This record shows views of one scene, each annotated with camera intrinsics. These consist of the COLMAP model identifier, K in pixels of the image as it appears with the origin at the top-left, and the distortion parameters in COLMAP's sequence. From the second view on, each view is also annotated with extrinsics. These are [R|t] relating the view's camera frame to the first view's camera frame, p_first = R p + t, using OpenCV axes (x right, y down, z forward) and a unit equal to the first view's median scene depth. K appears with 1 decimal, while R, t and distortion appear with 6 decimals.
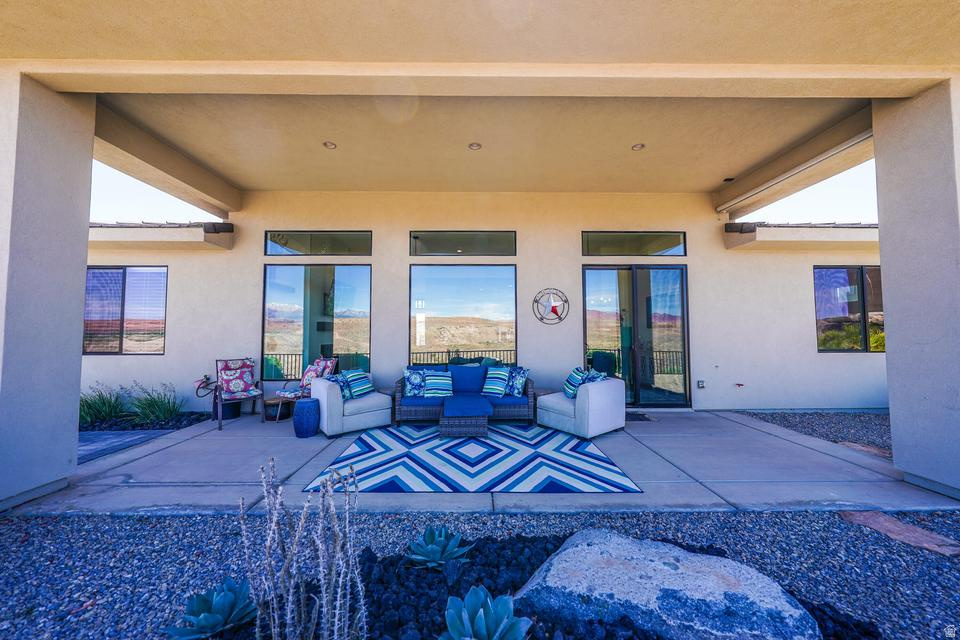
lens RADIAL K [[338.0, 0, 480.0], [0, 338.0, 320.0], [0, 0, 1]] dist [0.000166, -0.000048]
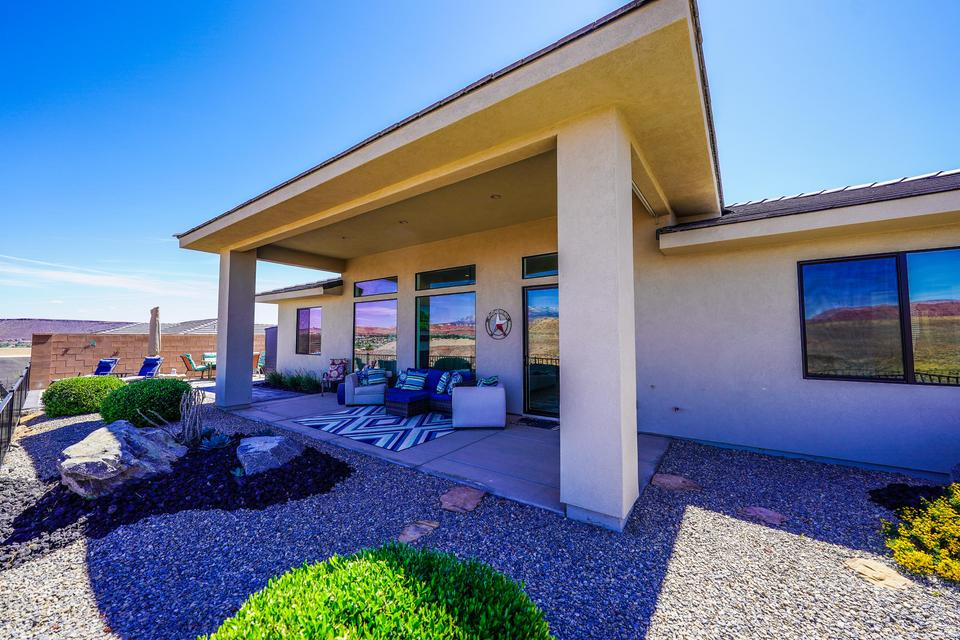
lens RADIAL K [[367.7, 0, 480.0], [0, 367.7, 320.0], [0, 0, 1]] dist [-0.000957, -0.000043]
pose [[0.797814, -0.026576, -0.602318, 0.949152], [0.022672, 0.999644, -0.014077, -0.039062], [0.602478, -0.002425, 0.798132, -0.071679]]
